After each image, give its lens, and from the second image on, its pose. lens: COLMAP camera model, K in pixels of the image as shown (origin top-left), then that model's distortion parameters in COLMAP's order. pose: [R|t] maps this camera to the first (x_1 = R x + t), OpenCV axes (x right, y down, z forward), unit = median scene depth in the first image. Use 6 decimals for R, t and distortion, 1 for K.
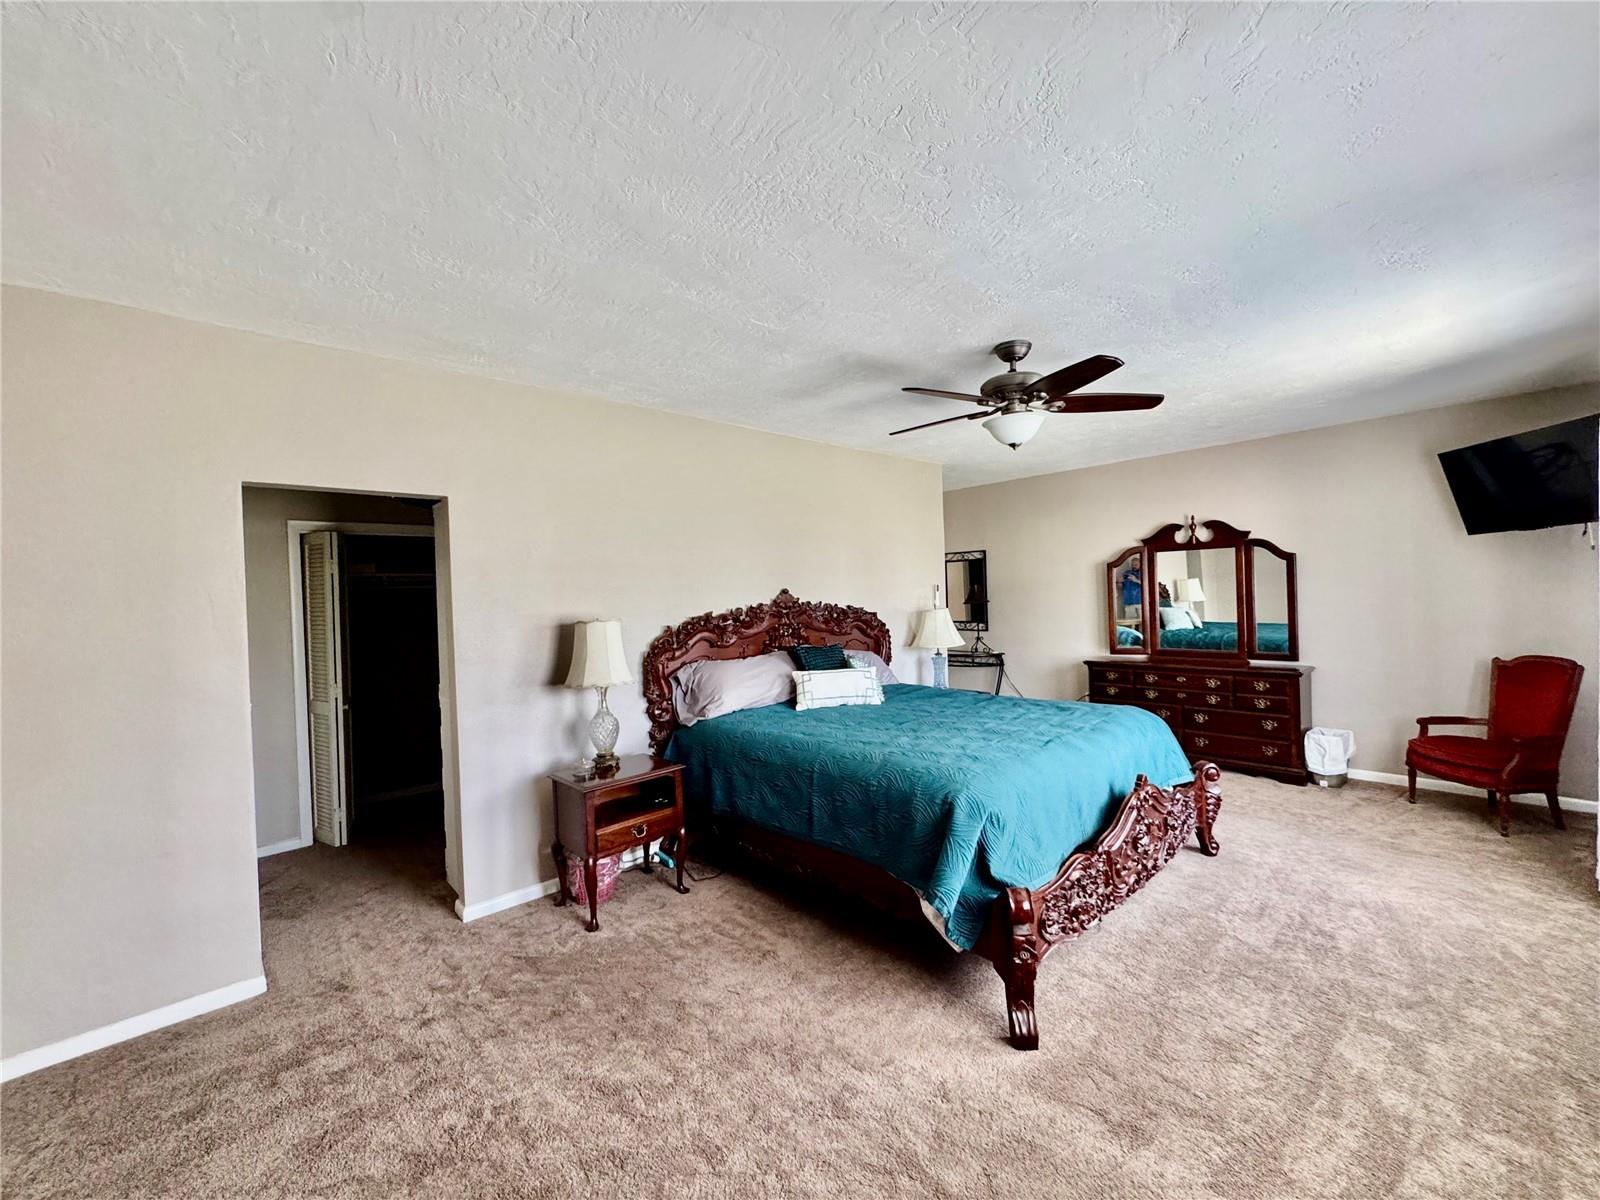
lens RADIAL K [[640.6, 0, 796.9], [0, 640.6, 594.3], [0, 0, 1]] dist [-0.006855, 0.001566]
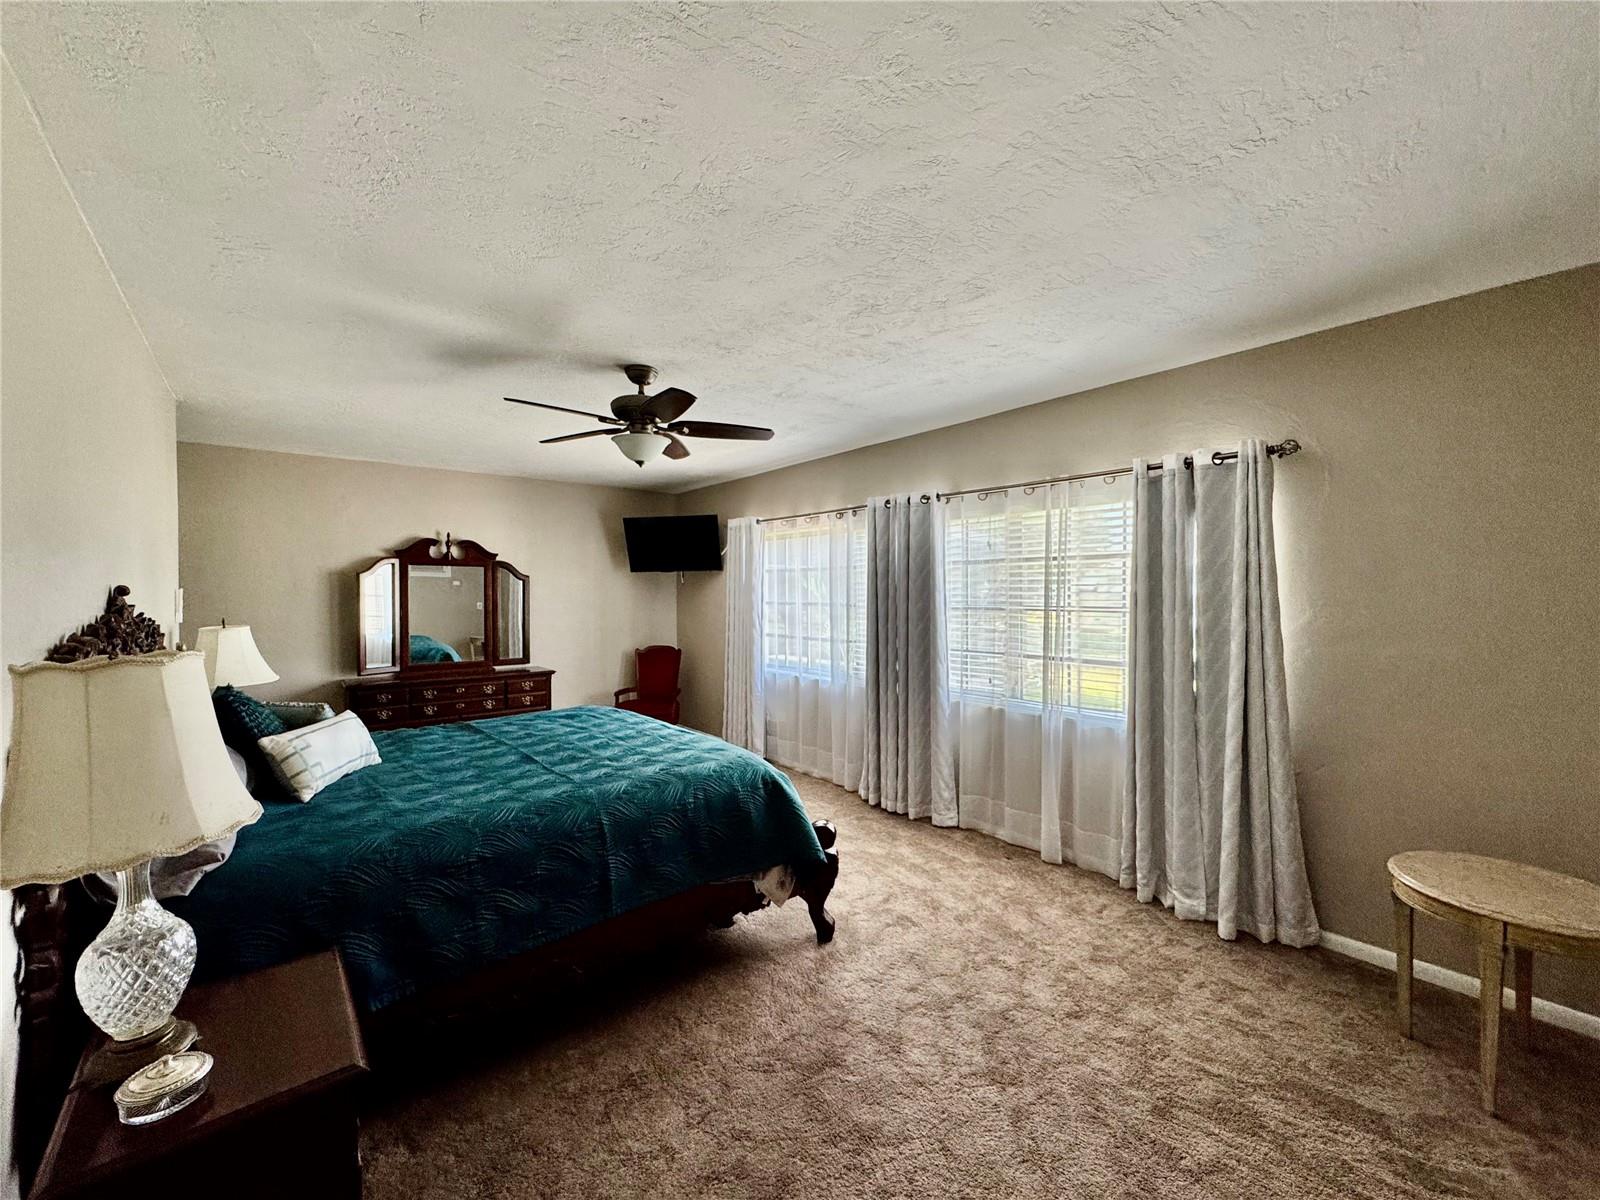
lens RADIAL K [[640.6, 0, 796.9], [0, 640.6, 602.0], [0, 0, 1]] dist [-0.006855, 0.001566]
pose [[0.069751, 0.018879, 0.997386, -0.399626], [0.001392, 0.999818, -0.019023, 0.010260], [-0.997563, 0.002715, 0.069712, 0.382213]]
